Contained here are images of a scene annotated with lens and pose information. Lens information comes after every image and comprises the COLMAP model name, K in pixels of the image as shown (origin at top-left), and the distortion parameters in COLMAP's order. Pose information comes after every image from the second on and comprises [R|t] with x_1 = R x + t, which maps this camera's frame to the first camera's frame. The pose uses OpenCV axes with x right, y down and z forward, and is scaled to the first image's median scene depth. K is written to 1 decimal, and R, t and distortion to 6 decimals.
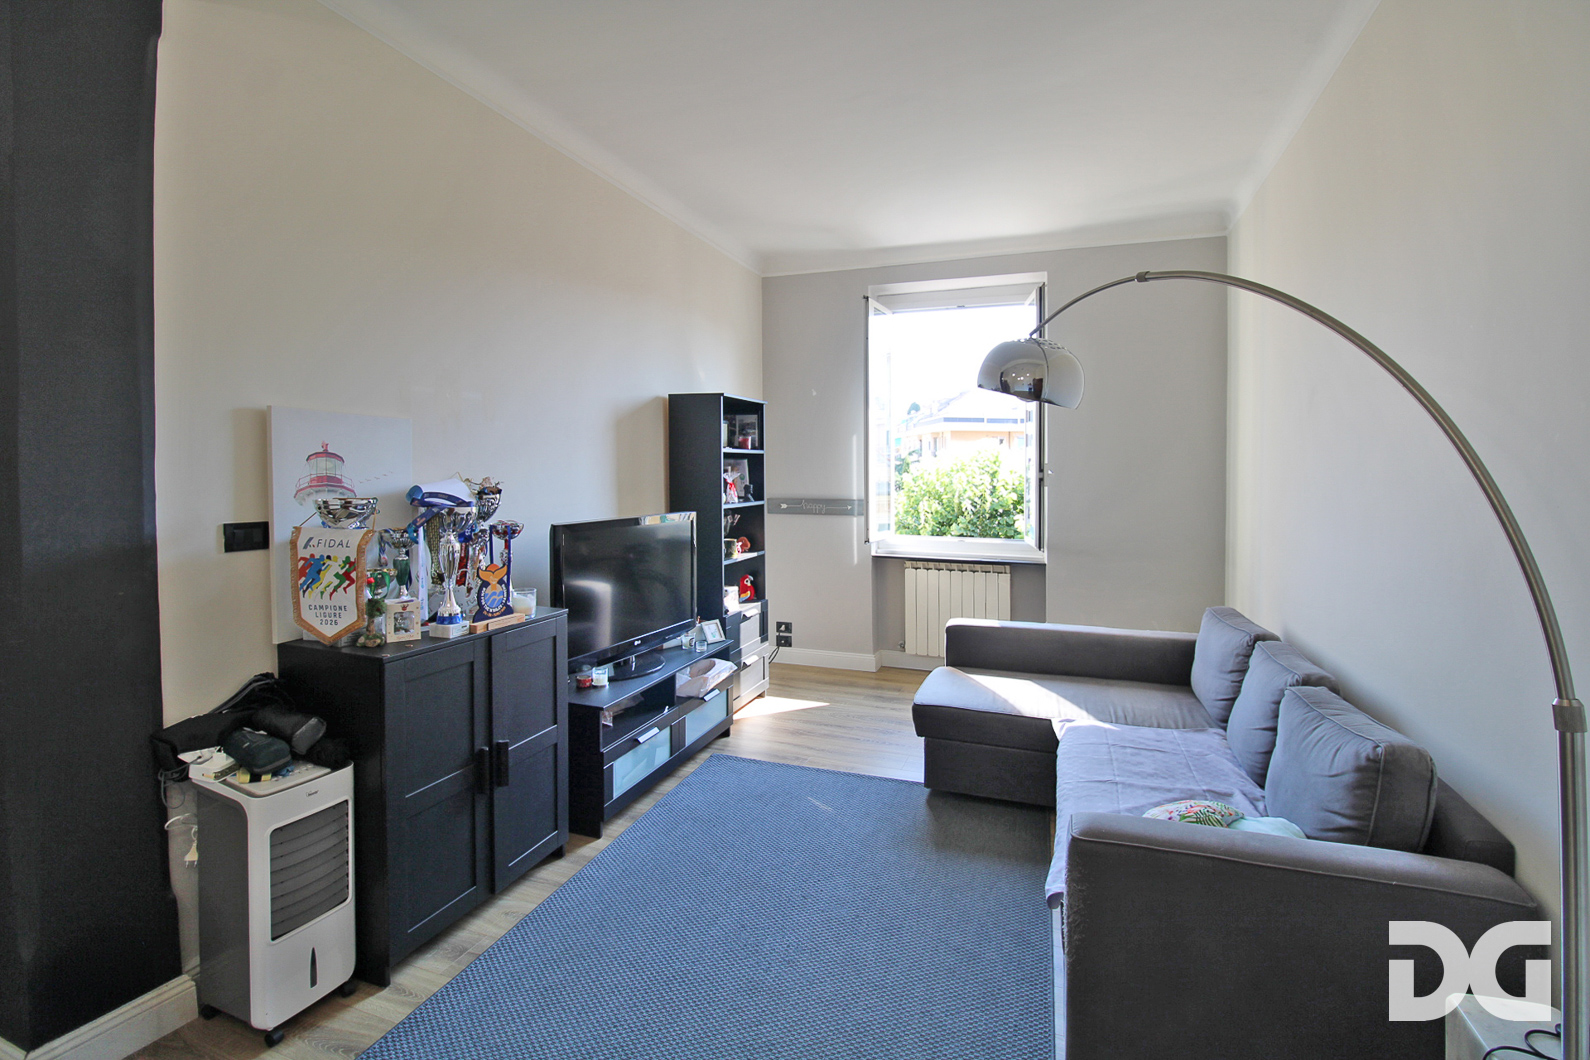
lens RADIAL K [[743.6, 0, 813.6], [0, 743.6, 494.1], [0, 0, 1]] dist [-0.010451, -0.009009]
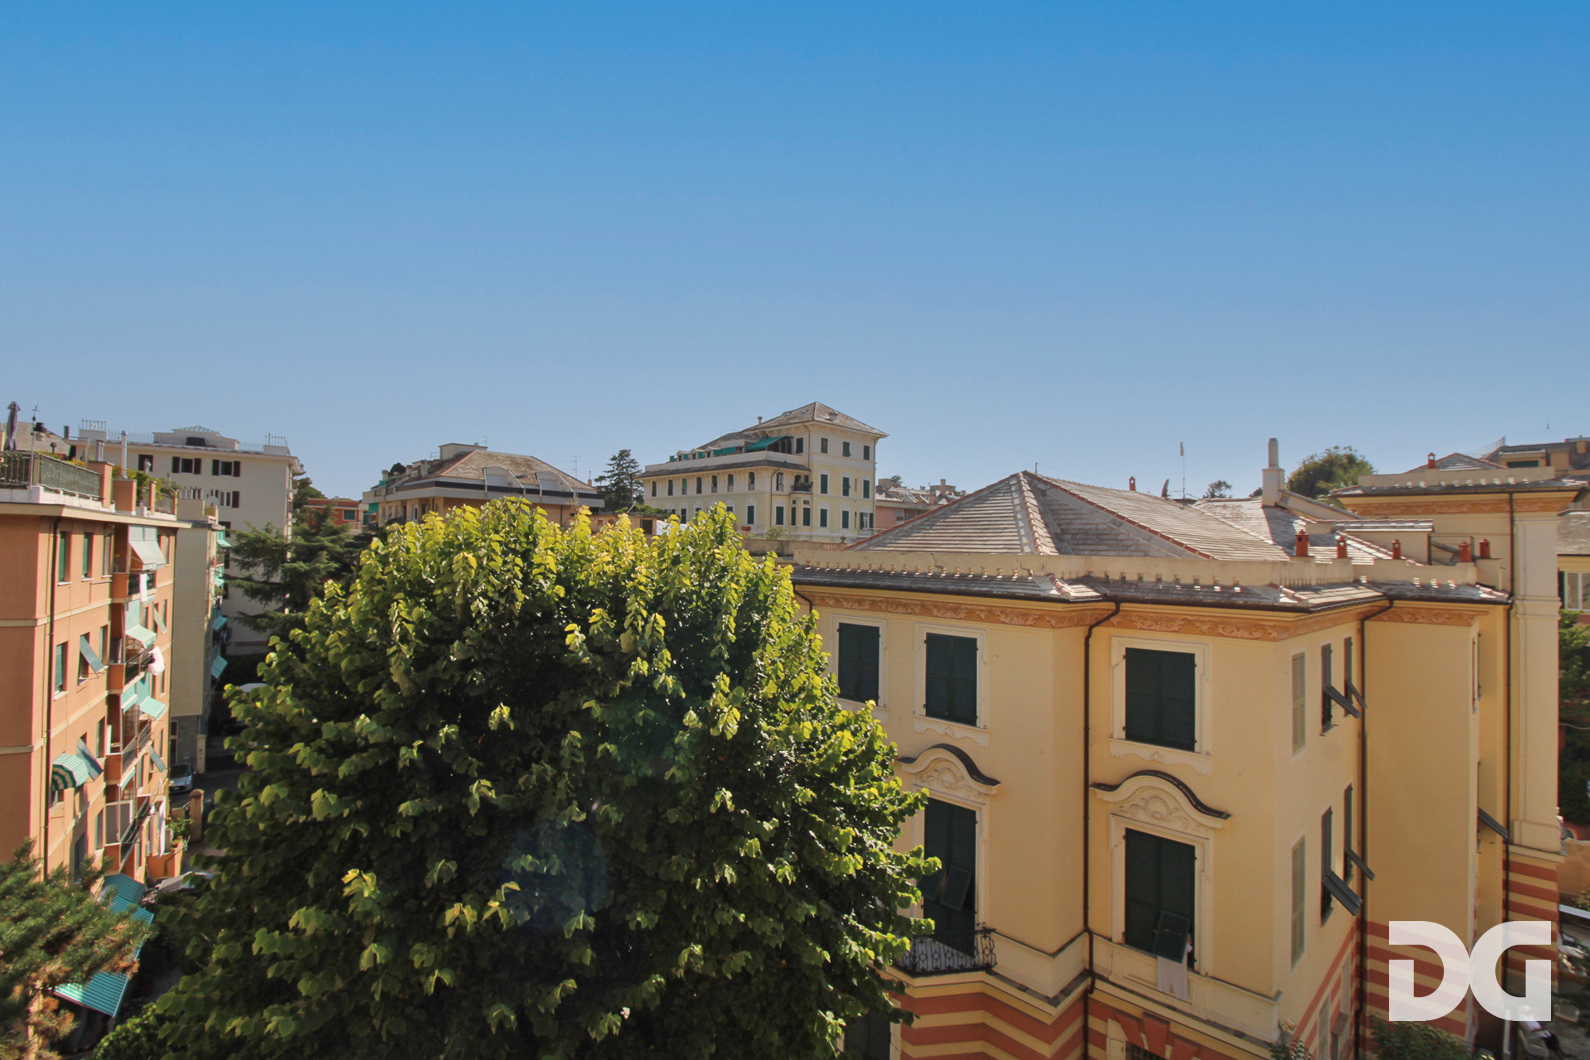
lens RADIAL K [[743.6, 0, 799.3], [0, 743.6, 518.7], [0, 0, 1]] dist [-0.010451, -0.009009]
pose [[0.806224, 0.041081, 0.590182, 0.204592], [-0.001818, 0.997754, -0.066967, -0.051779], [-0.591608, 0.052917, 0.804487, 1.252573]]
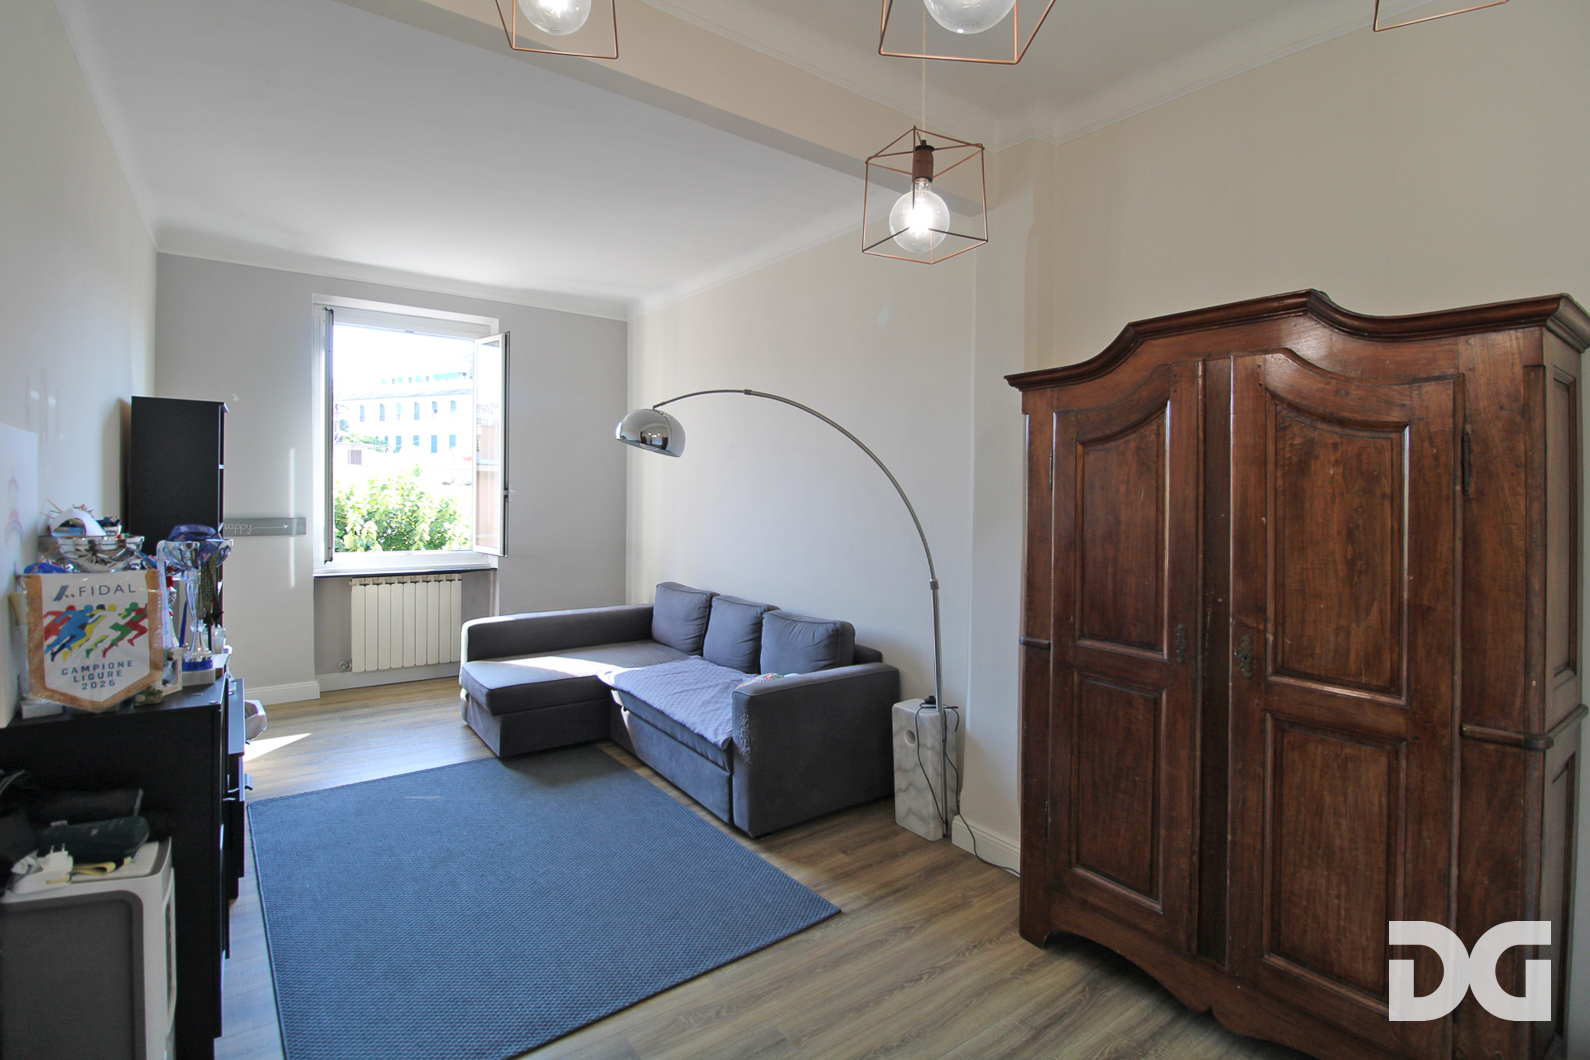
lens RADIAL K [[743.6, 0, 803.4], [0, 743.6, 491.3], [0, 0, 1]] dist [-0.010451, -0.009009]
pose [[0.559812, -0.002333, 0.828616, -0.431063], [0.013451, 0.999890, -0.006272, -0.014436], [-0.828511, 0.014657, 0.559782, -0.061959]]
